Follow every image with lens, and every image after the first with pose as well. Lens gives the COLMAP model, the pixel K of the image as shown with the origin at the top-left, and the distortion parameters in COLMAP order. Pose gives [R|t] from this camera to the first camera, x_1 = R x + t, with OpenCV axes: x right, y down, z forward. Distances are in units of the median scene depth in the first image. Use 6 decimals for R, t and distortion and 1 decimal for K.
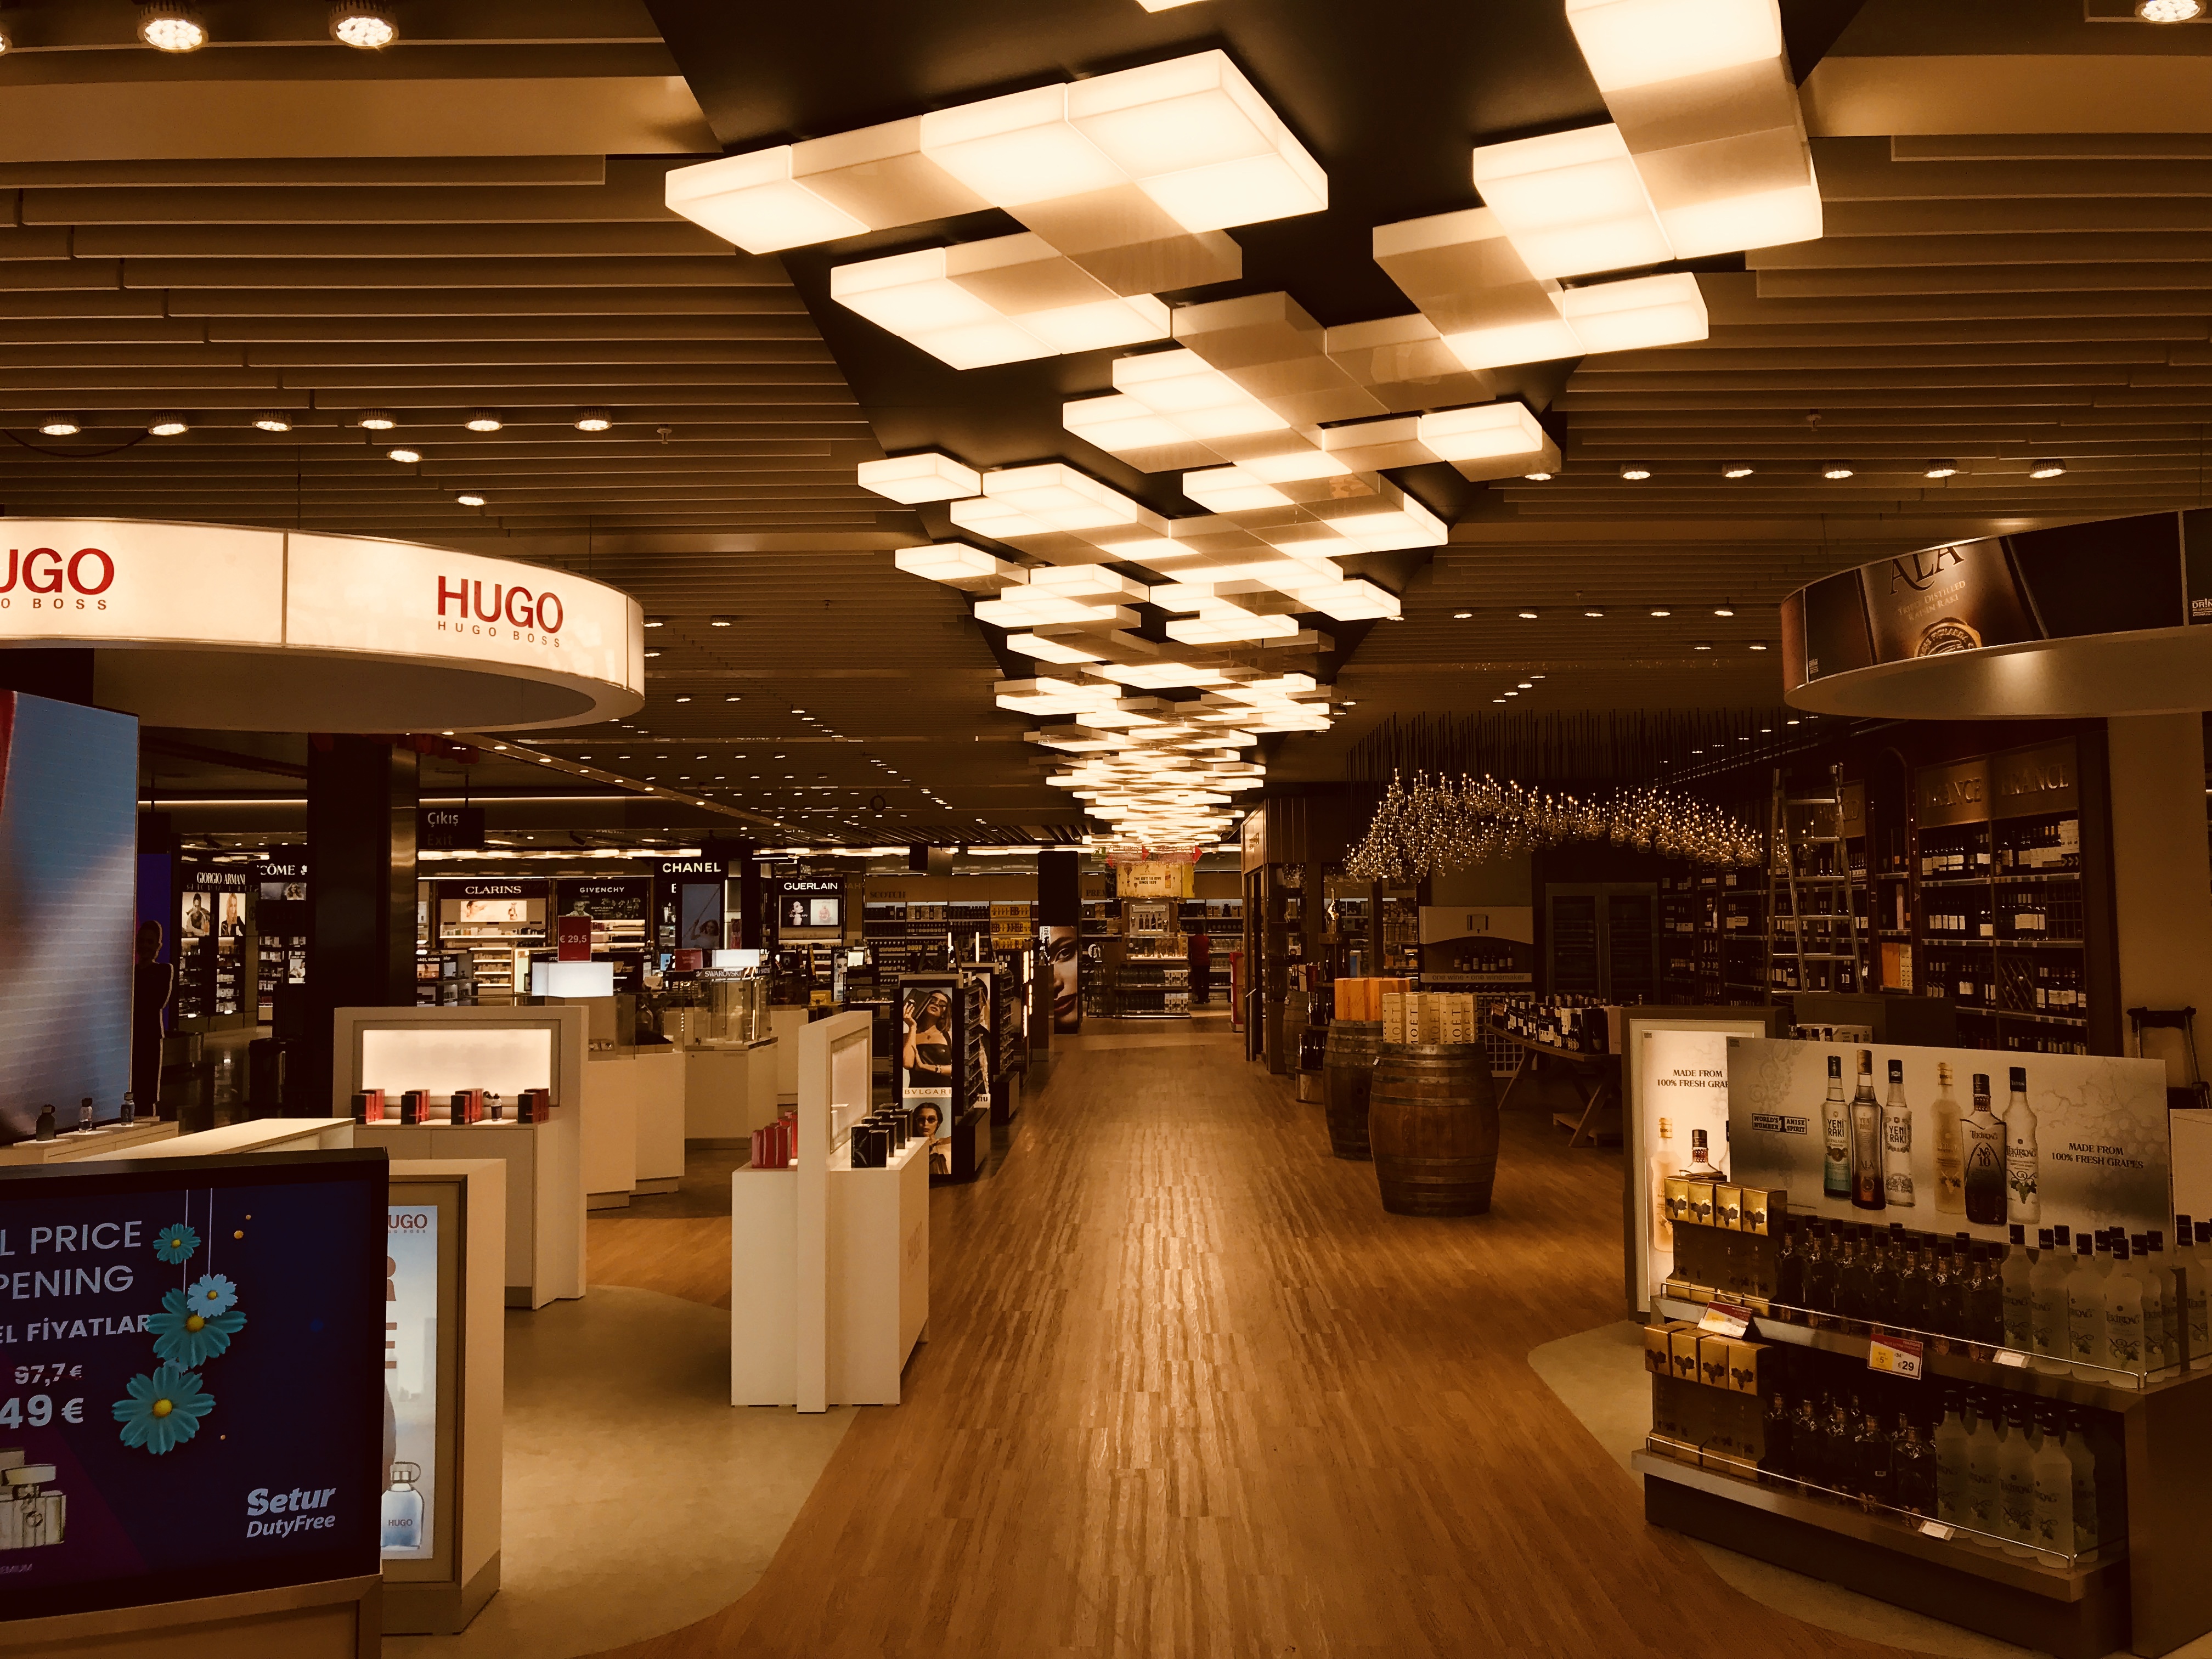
lens RADIAL K [[1822.4, 0, 1165.6], [0, 1822.4, 795.6], [0, 0, 1]] dist [0.014708, -0.022811]
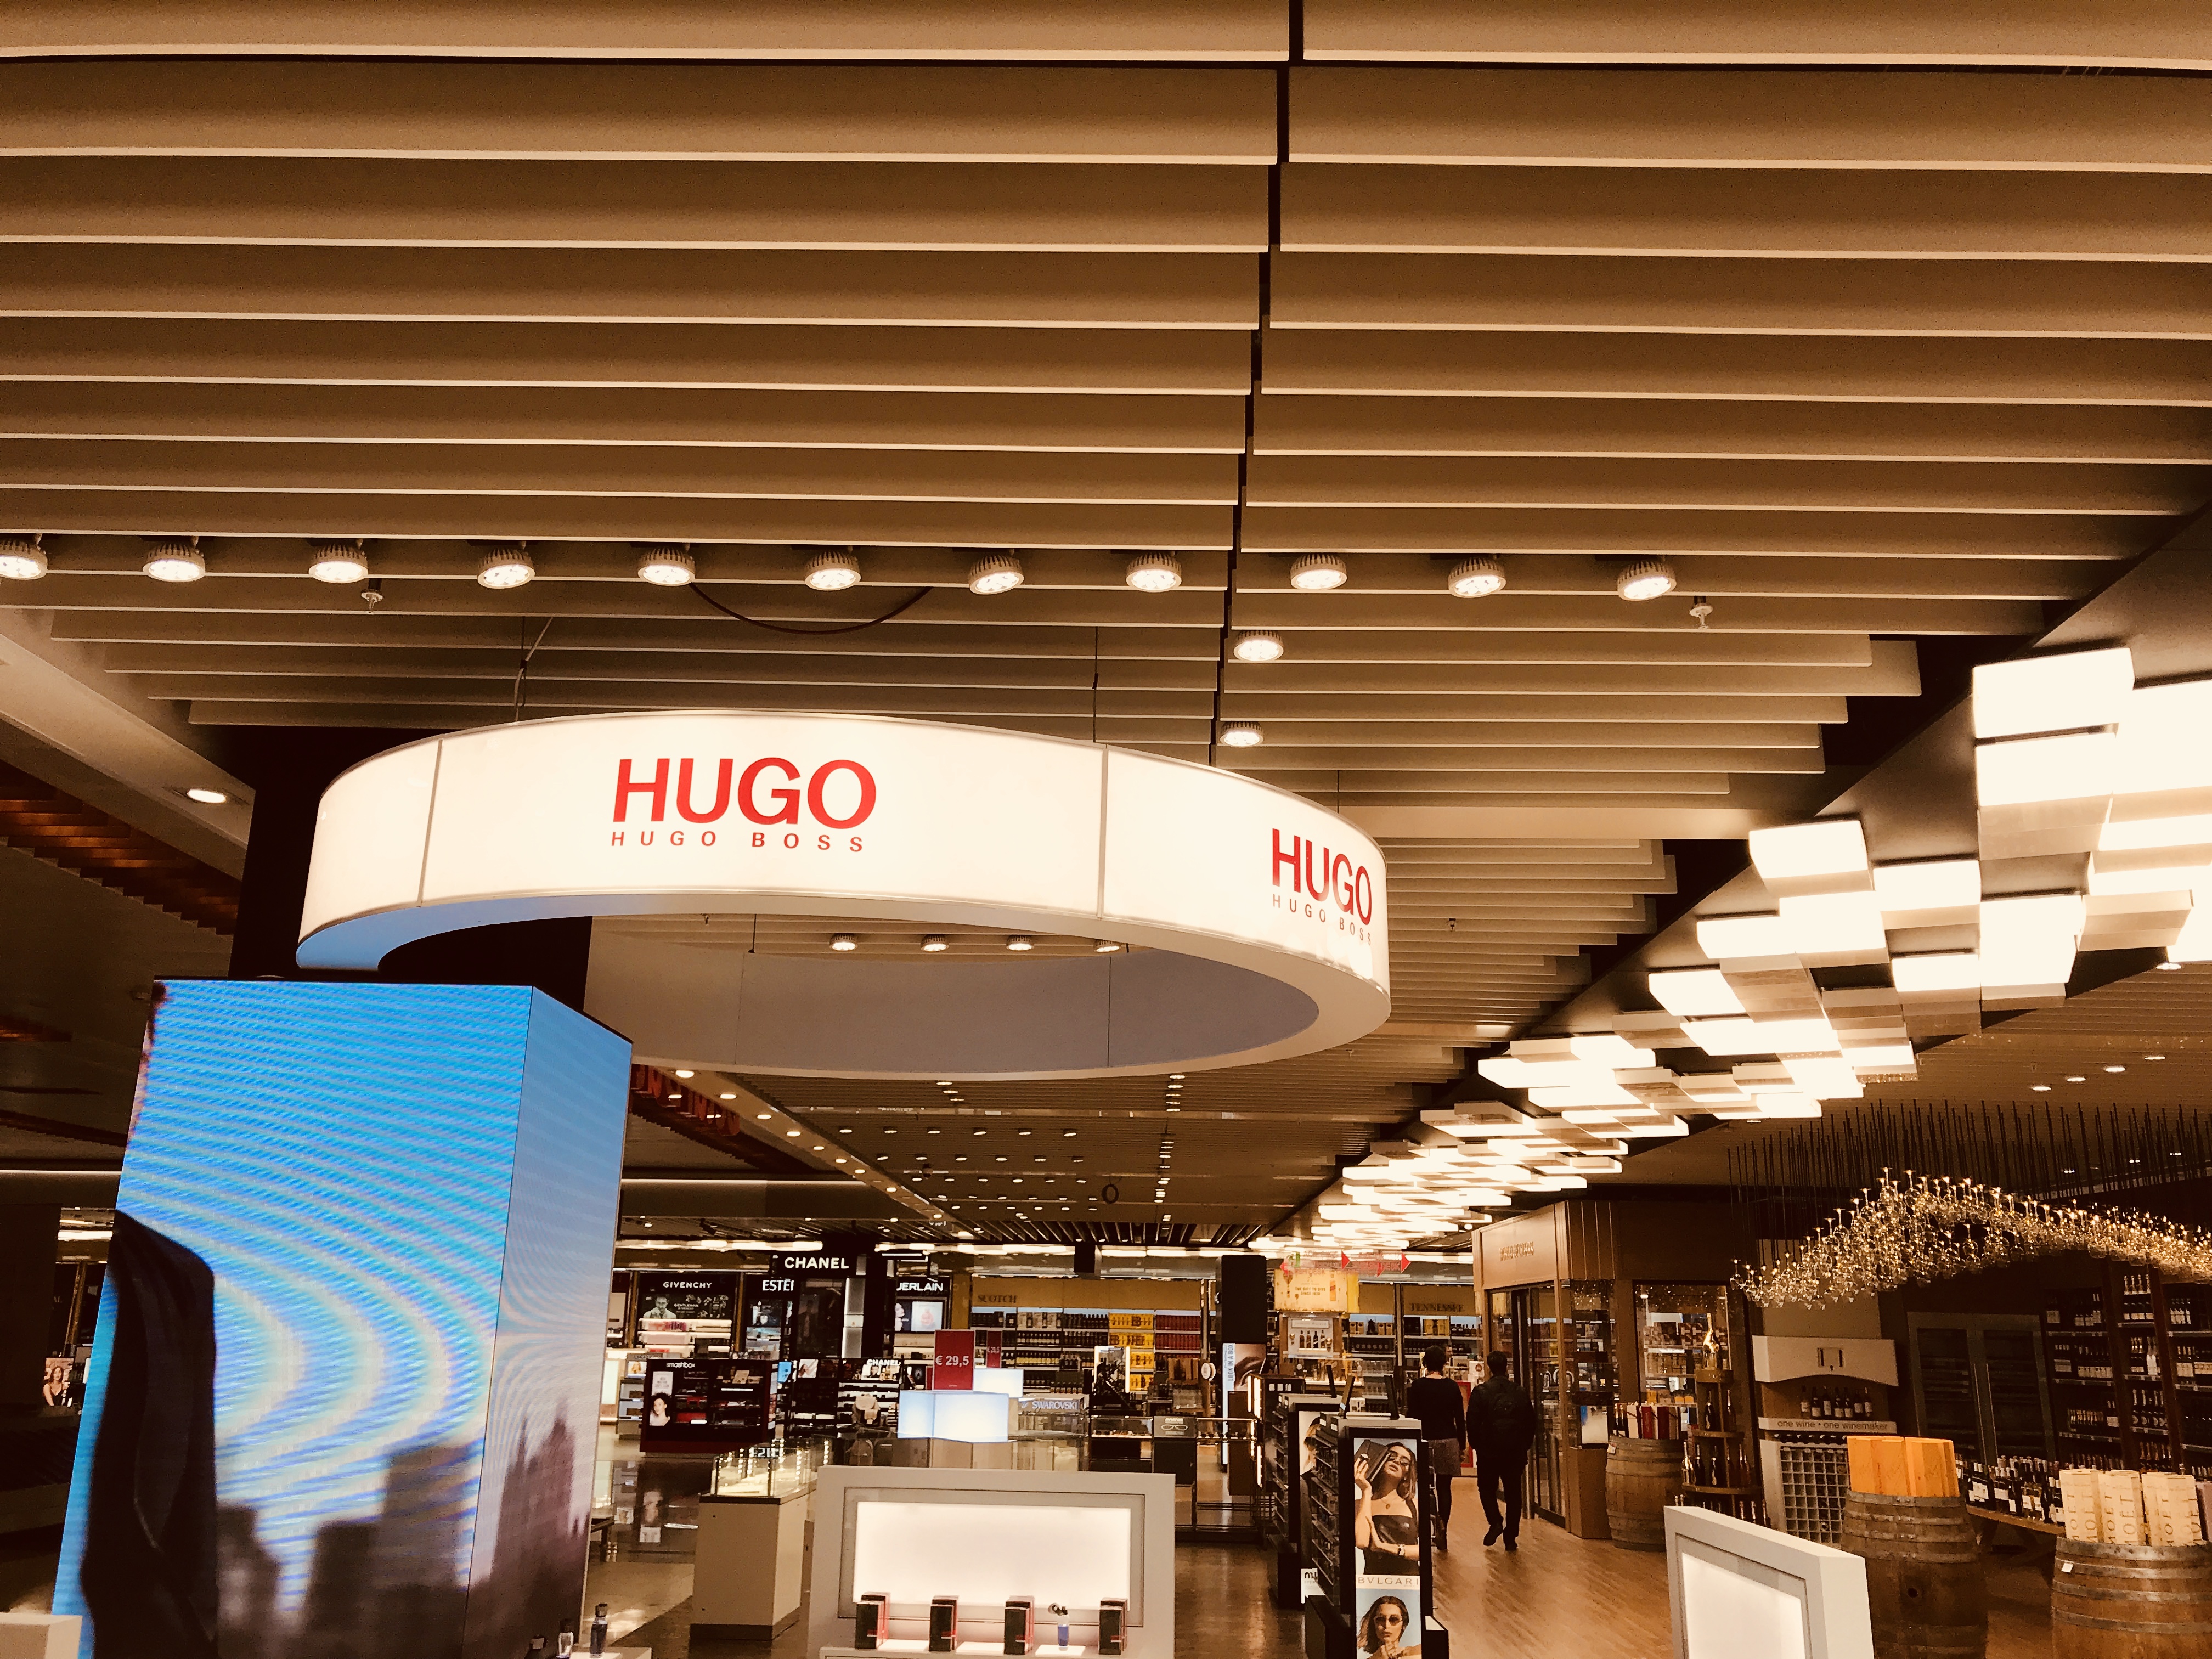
lens RADIAL K [[1822.4, 0, 1112.8], [0, 1822.4, 811.7], [0, 0, 1]] dist [0.014708, -0.022811]
pose [[0.999558, 0.022631, -0.019281, -0.150415], [-0.026116, 0.978277, -0.205649, 0.004541], [0.014208, 0.206062, 0.978436, 0.115255]]
